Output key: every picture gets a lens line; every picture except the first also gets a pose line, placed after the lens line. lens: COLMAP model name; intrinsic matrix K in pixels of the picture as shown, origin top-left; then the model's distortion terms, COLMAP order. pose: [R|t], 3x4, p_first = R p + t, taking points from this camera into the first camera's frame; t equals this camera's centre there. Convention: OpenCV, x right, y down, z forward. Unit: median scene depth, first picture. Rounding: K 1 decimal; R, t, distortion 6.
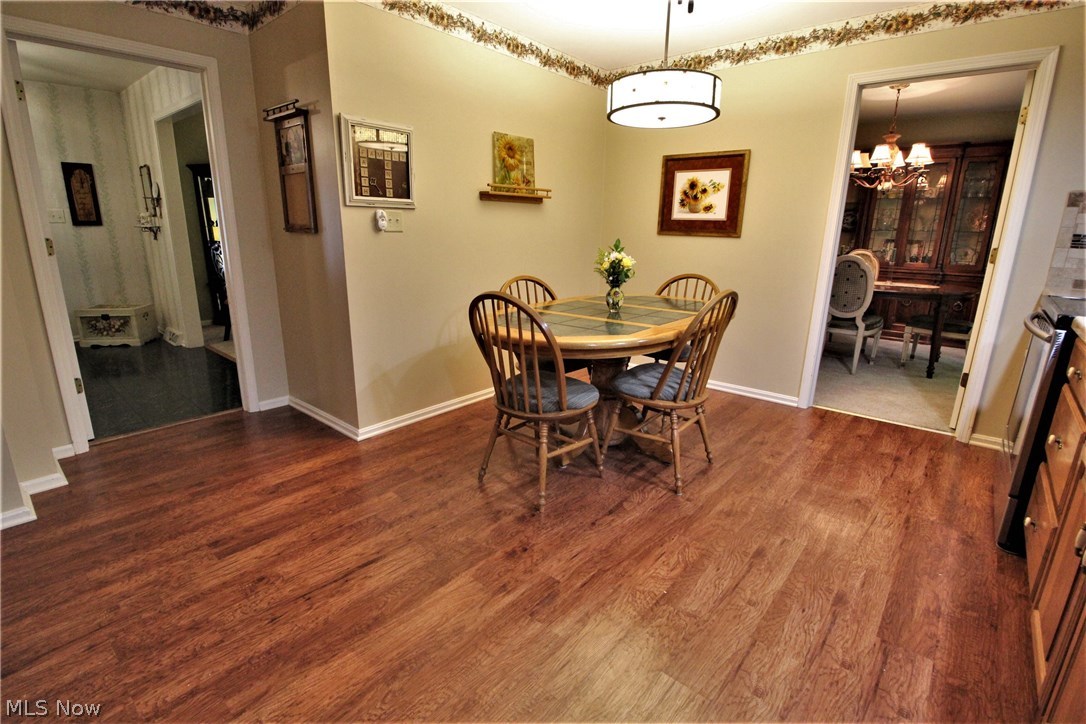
lens RADIAL K [[514.0, 0, 543.5], [0, 514.0, 361.5], [0, 0, 1]] dist [-0.002893, -0.000230]
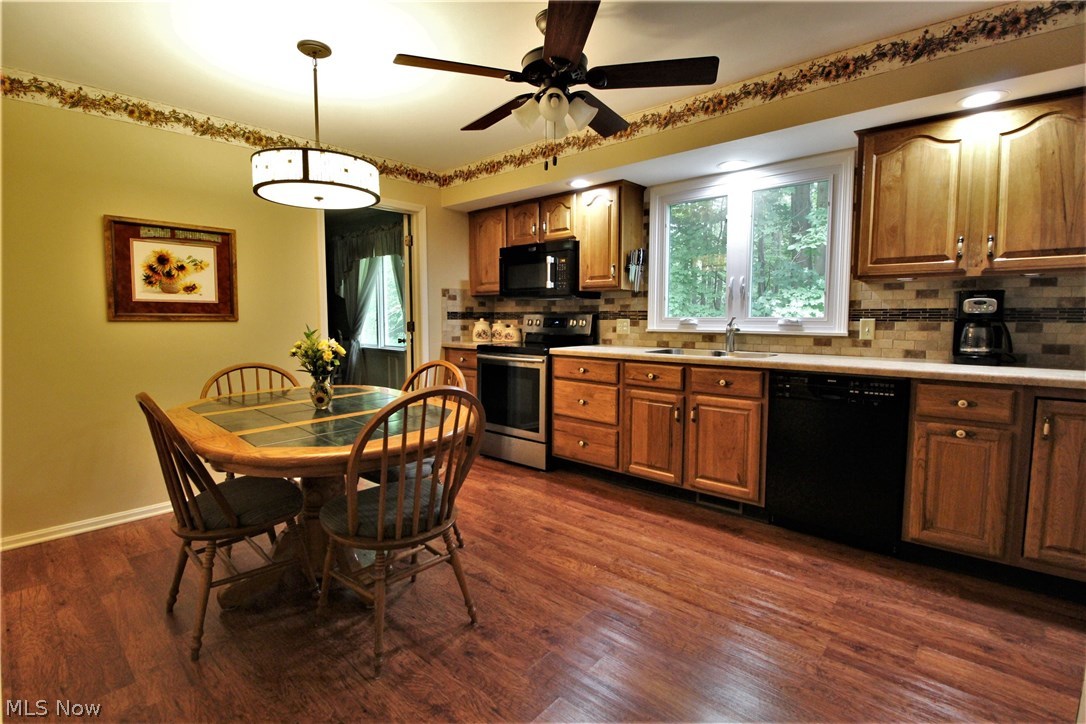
lens RADIAL K [[514.0, 0, 543.9], [0, 514.0, 356.3], [0, 0, 1]] dist [-0.002893, -0.000230]
pose [[0.000371, -0.095618, 0.995418, -0.648726], [0.257867, 0.961763, 0.092289, -0.153453], [-0.966180, 0.256652, 0.025013, 0.572901]]
